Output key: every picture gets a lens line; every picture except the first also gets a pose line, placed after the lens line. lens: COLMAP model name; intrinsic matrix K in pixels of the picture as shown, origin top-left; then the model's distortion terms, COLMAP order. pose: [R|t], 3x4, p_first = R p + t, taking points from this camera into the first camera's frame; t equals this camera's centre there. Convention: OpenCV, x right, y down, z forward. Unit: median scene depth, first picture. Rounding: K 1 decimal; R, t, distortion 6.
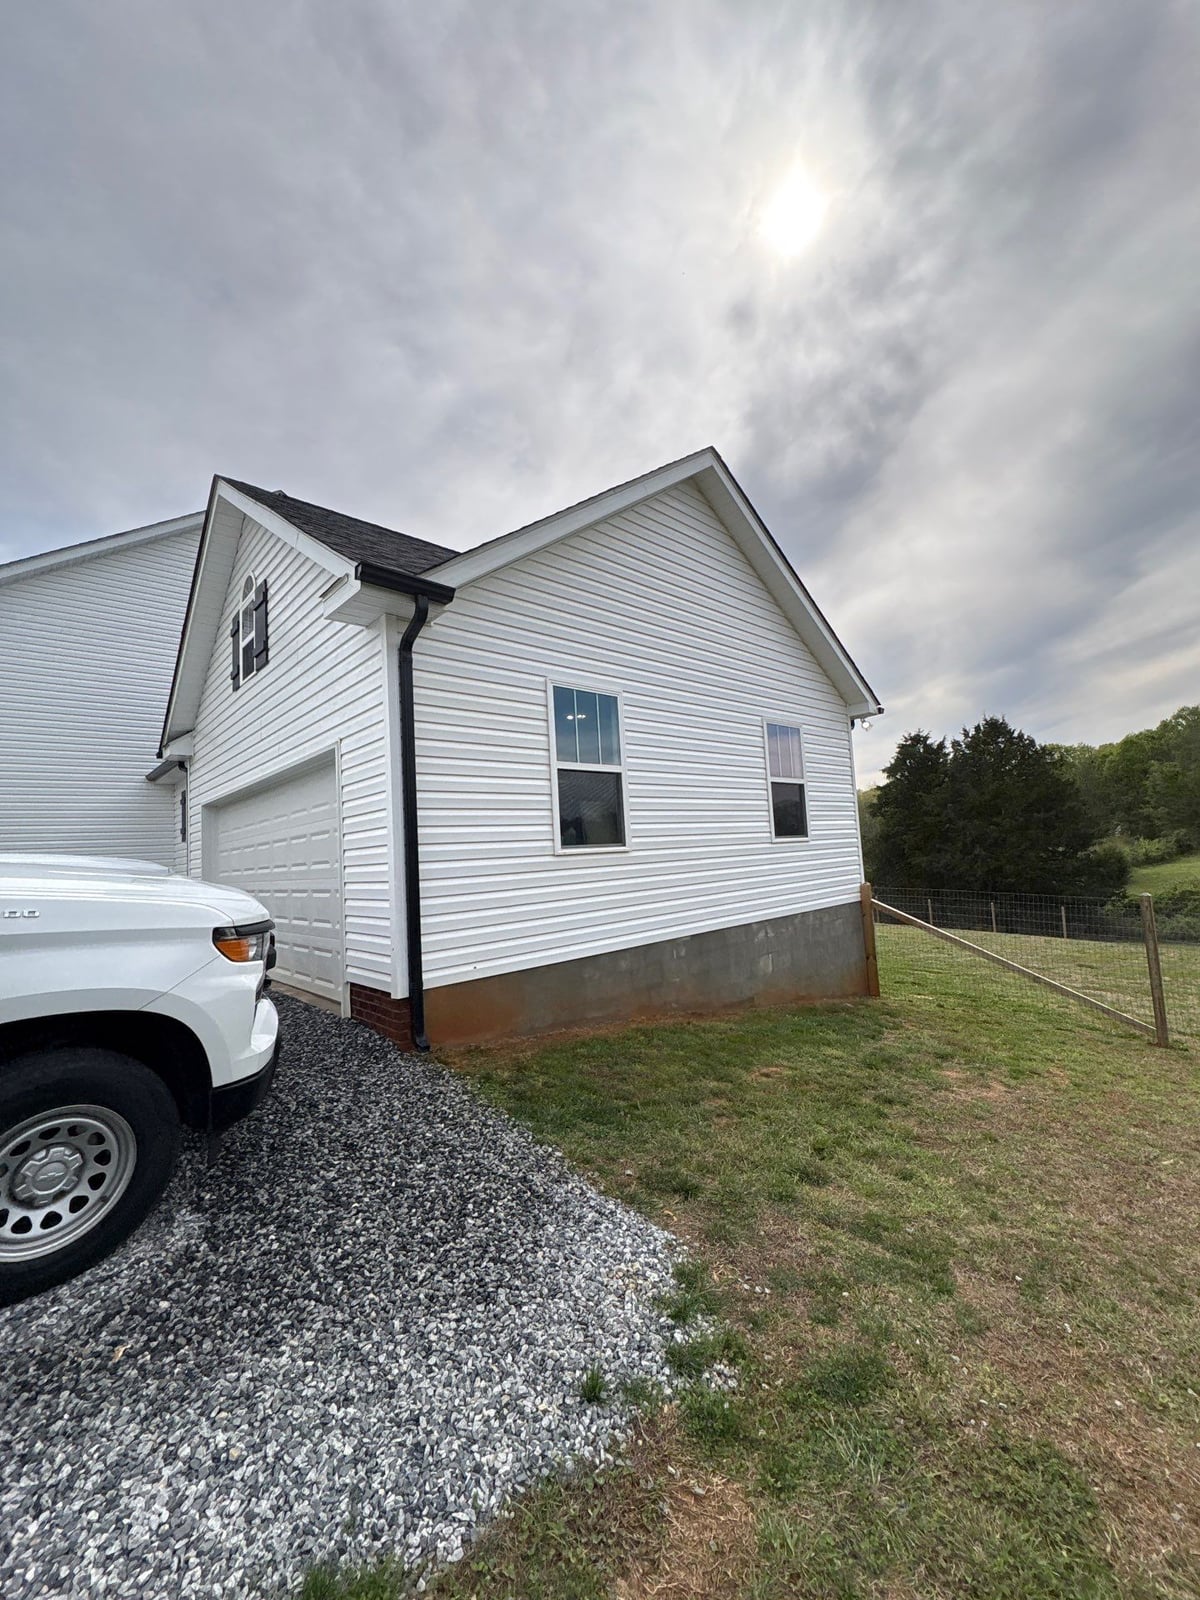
lens RADIAL K [[636.9, 0, 601.2], [0, 636.9, 803.8], [0, 0, 1]] dist [0.002708, 0.000284]
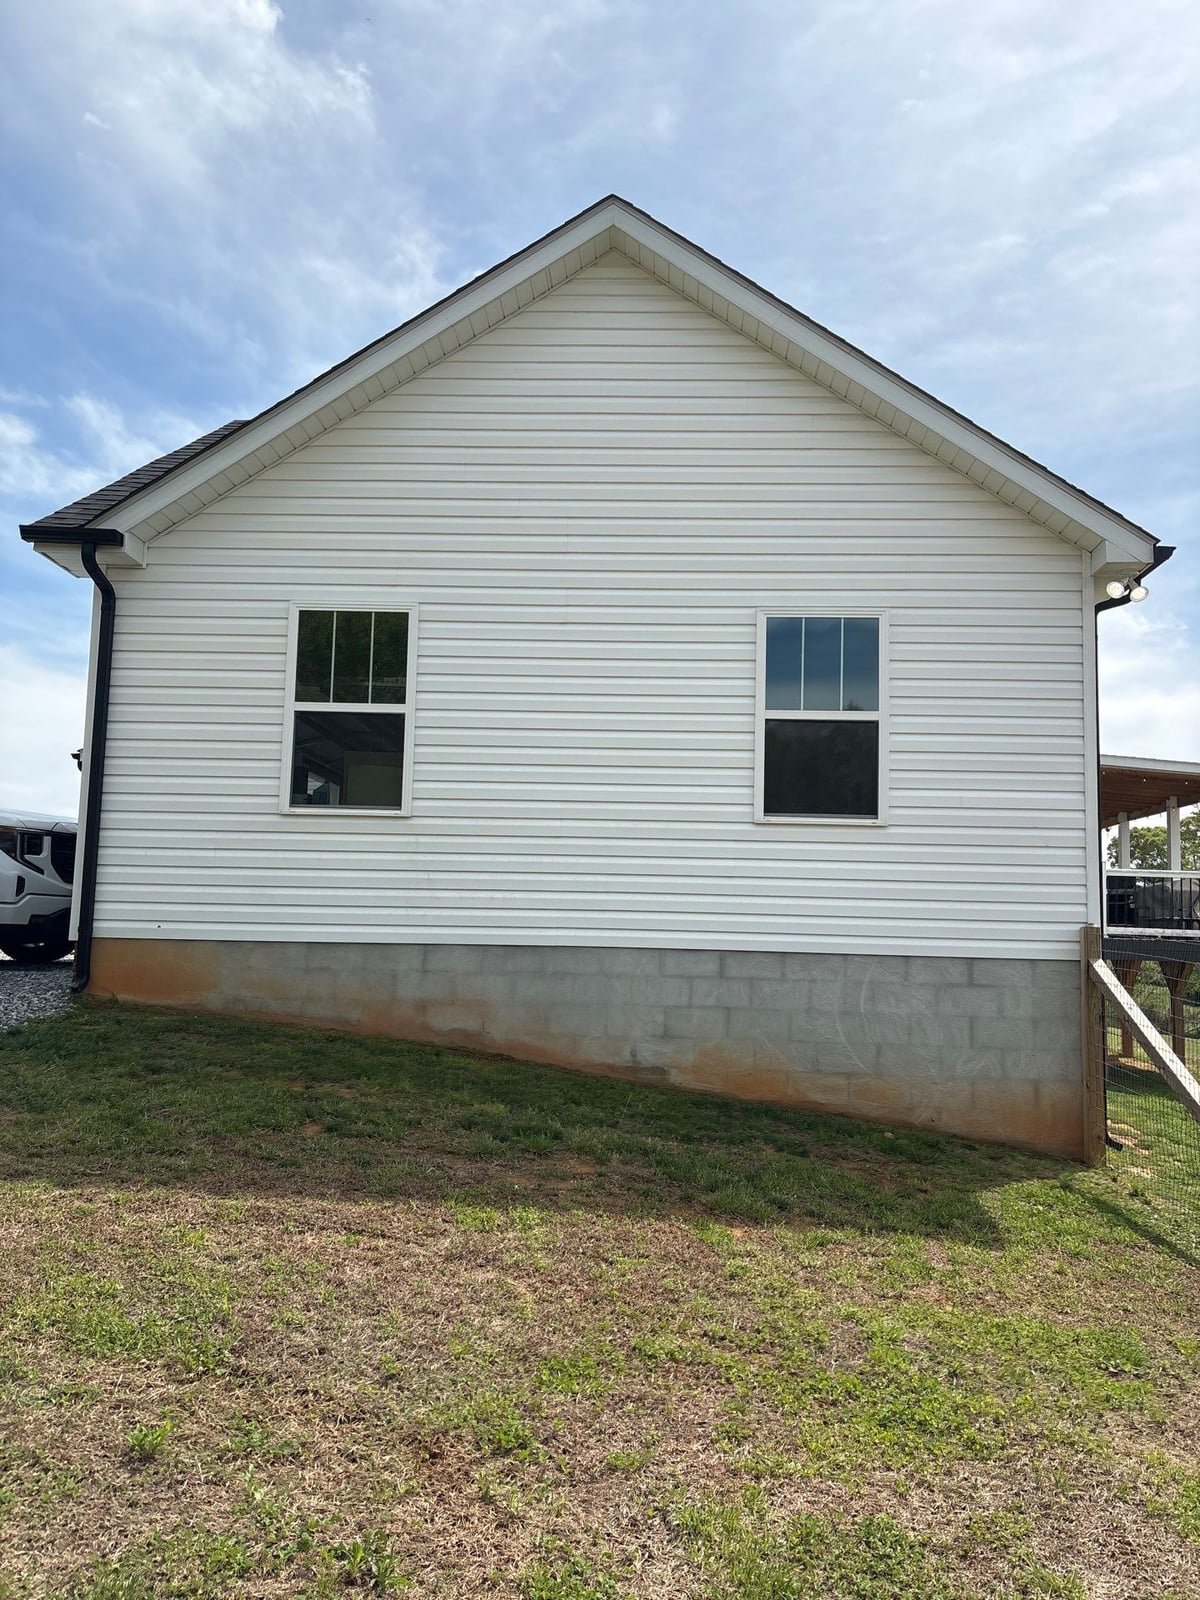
lens RADIAL K [[601.3, 0, 600.0], [0, 601.3, 800.0], [0, 0, 1]] dist [-0.017006, 0.000035]
pose [[0.729646, 0.037568, -0.682792, 0.524865], [-0.000050, 0.998493, 0.054885, 0.010696], [0.683825, -0.040012, 0.728549, 0.478014]]
